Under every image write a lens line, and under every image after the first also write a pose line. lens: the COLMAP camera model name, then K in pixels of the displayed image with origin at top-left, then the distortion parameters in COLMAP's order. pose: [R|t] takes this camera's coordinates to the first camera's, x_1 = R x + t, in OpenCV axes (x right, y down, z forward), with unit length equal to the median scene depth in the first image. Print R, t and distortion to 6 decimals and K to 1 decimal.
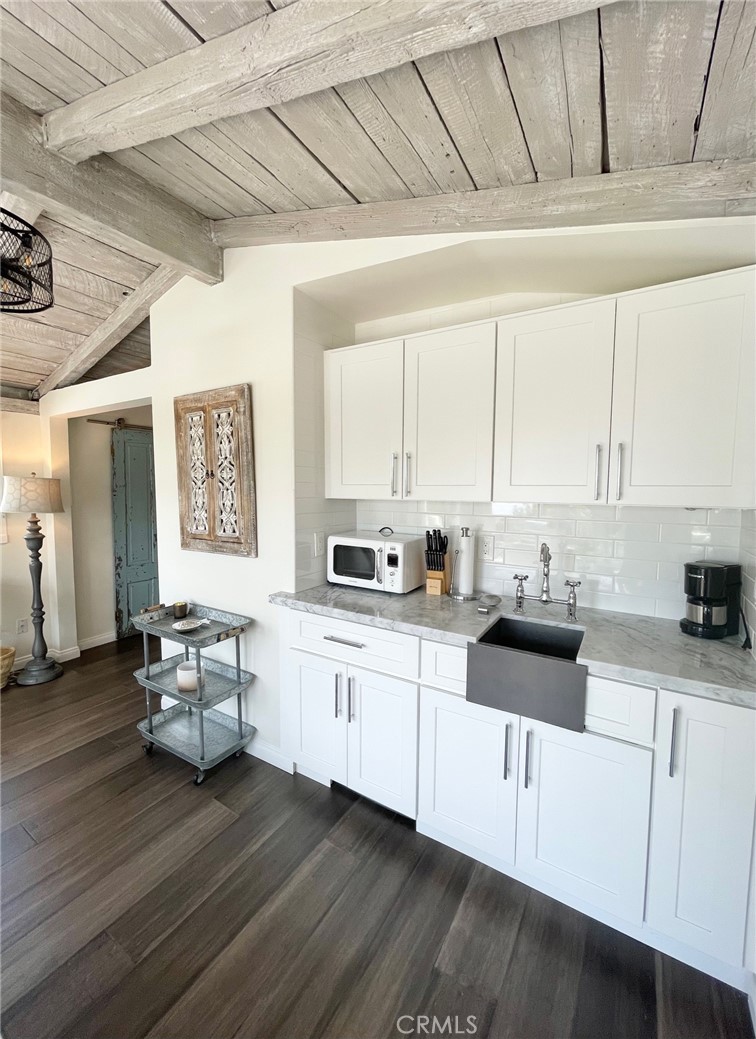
lens RADIAL K [[411.5, 0, 369.8], [0, 411.5, 517.0], [0, 0, 1]] dist [-0.012650, 0.001328]
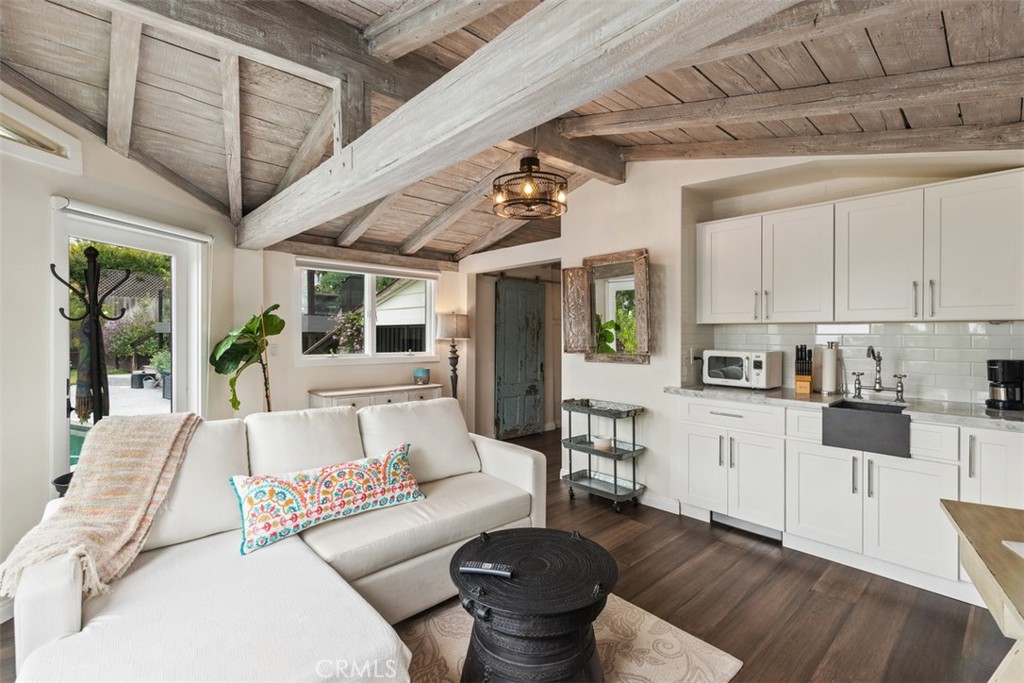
lens RADIAL K [[456.8, 0, 511.7], [0, 456.8, 334.1], [0, 0, 1]] dist [-0.019889, 0.001320]
pose [[0.963476, -0.002915, -0.267777, -0.349221], [-0.015958, 0.997539, -0.068277, 0.124615], [0.267317, 0.070056, 0.961059, -0.790197]]
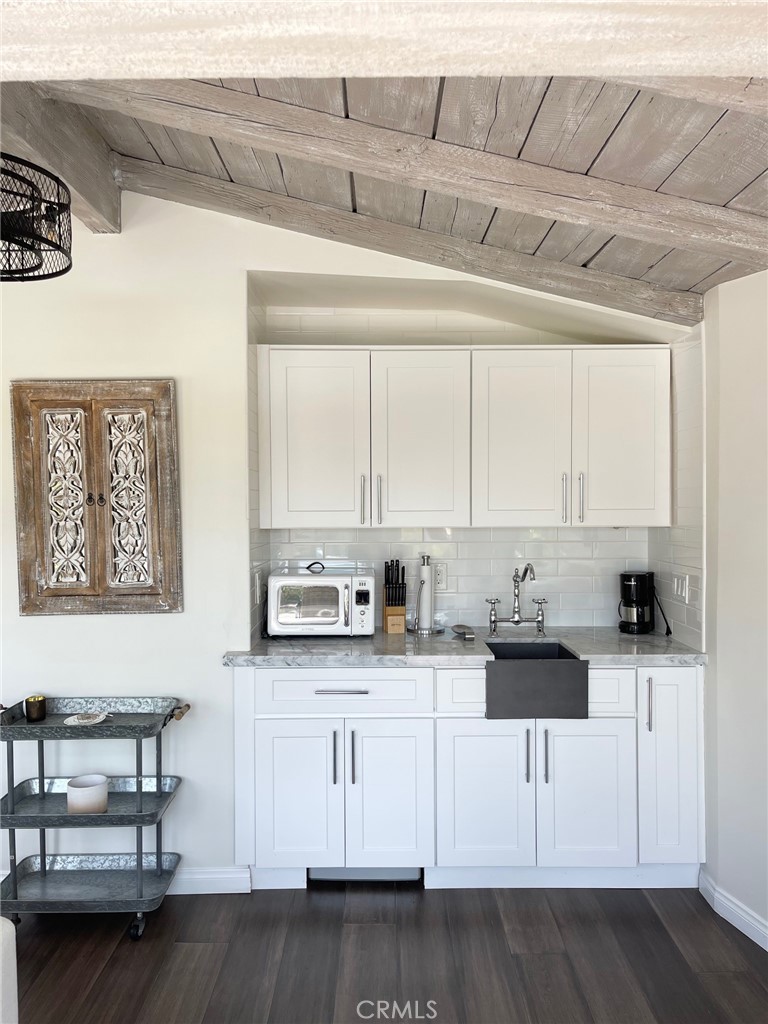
lens RADIAL K [[757.6, 0, 382.0], [0, 757.6, 515.7], [0, 0, 1]] dist [0.018754, -0.007238]
pose [[0.842512, -0.024134, 0.538136, -0.786829], [0.048753, 0.998312, -0.031557, -0.015179], [-0.536466, 0.052823, 0.842267, -0.391341]]
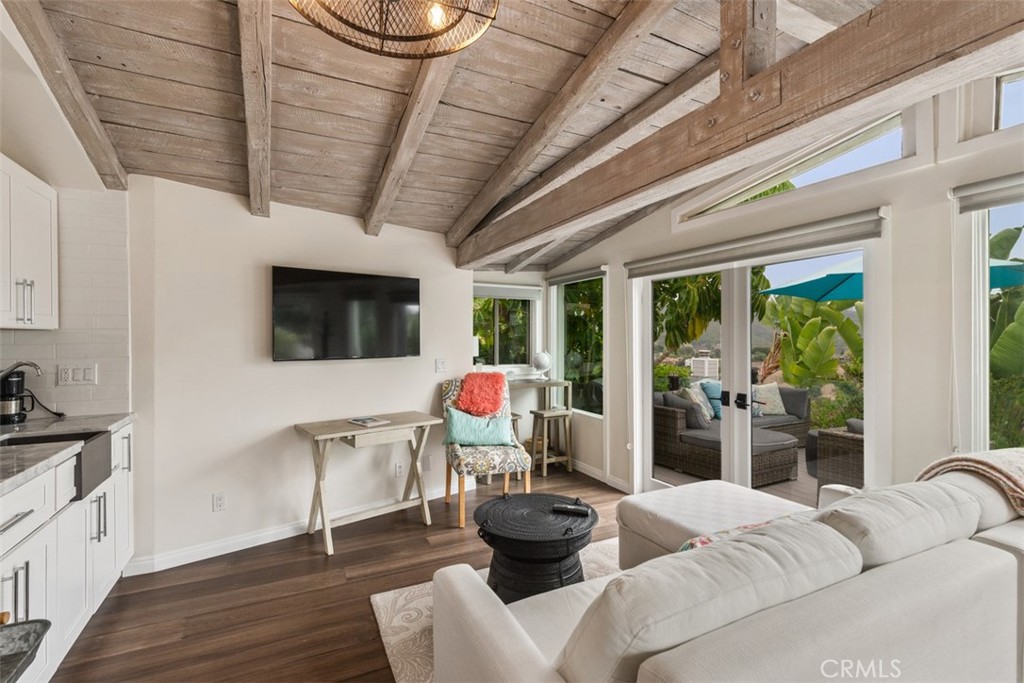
lens RADIAL K [[456.8, 0, 501.8], [0, 456.8, 338.7], [0, 0, 1]] dist [-0.019889, 0.001320]
pose [[-0.848692, -0.000169, 0.528887, -1.089069], [0.035962, 0.997667, 0.058026, -0.022489], [-0.527663, 0.068266, -0.846706, 1.080794]]
